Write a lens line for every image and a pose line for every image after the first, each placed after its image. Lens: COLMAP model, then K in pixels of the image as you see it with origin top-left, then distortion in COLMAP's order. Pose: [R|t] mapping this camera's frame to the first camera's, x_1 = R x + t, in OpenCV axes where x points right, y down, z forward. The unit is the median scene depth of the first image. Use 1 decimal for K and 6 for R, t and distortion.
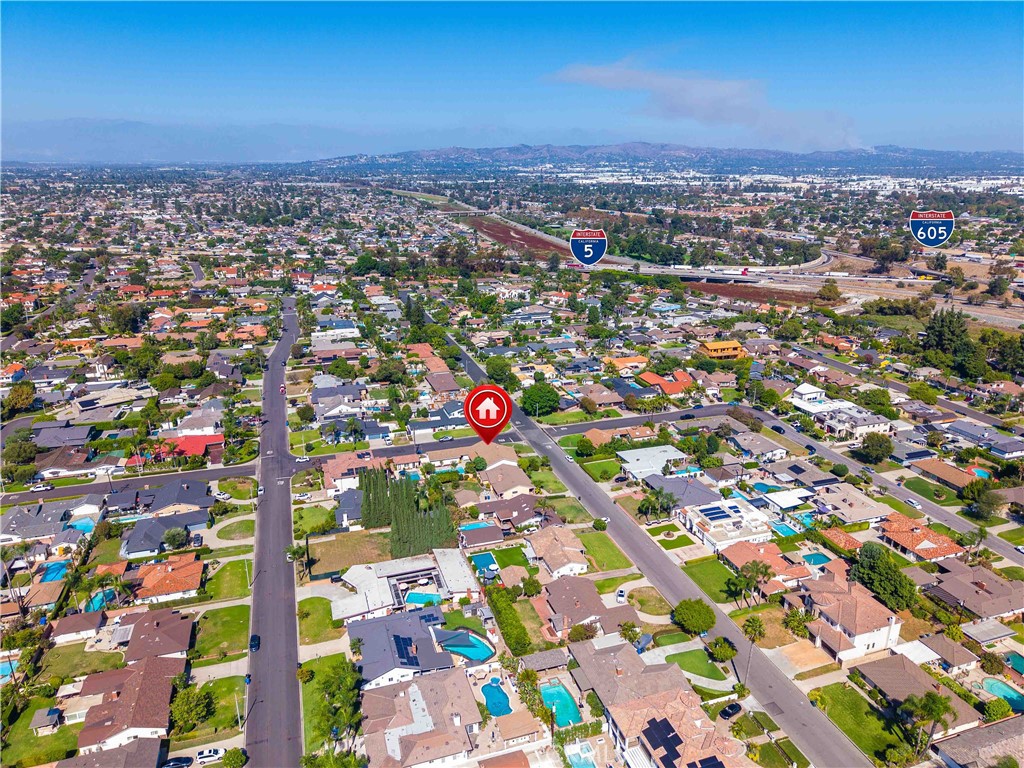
lens RADIAL K [[681.6, 0, 512.0], [0, 681.6, 384.0], [0, 0, 1]] dist [0.042674, -0.051040]
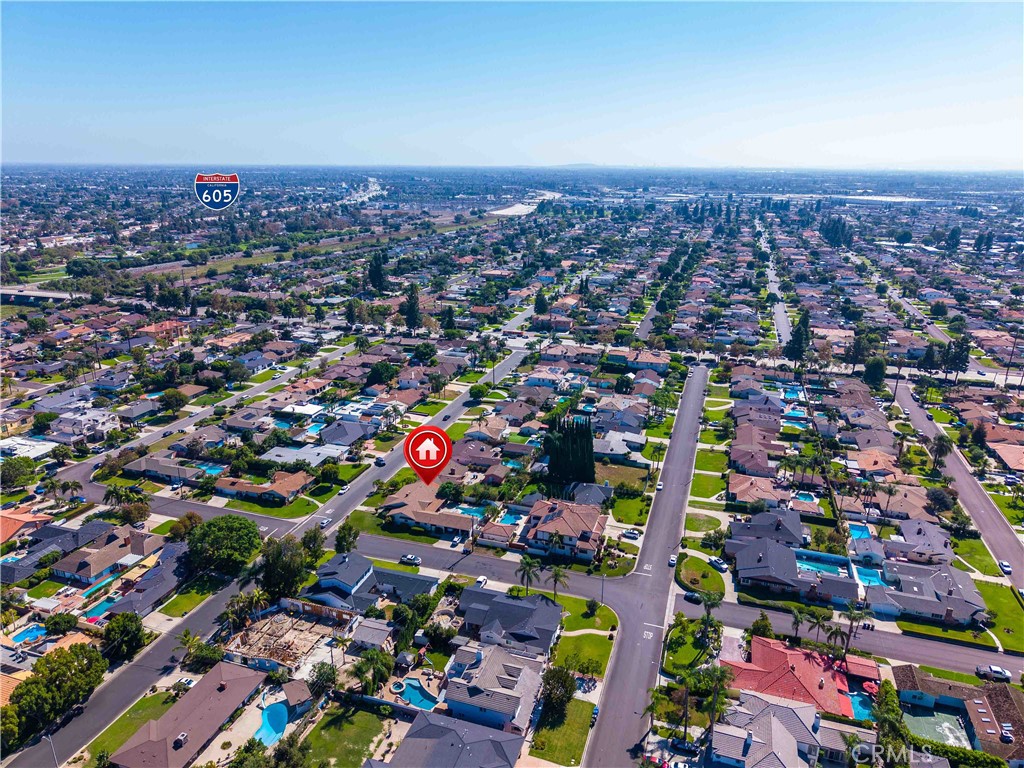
lens RADIAL K [[681.6, 0, 512.0], [0, 681.6, 384.0], [0, 0, 1]] dist [0.042674, -0.051040]
pose [[-0.803845, -0.188163, 0.564295, -0.692468], [0.177564, 0.829496, 0.529535, -0.533542], [-0.567719, 0.525863, -0.633375, 1.656438]]
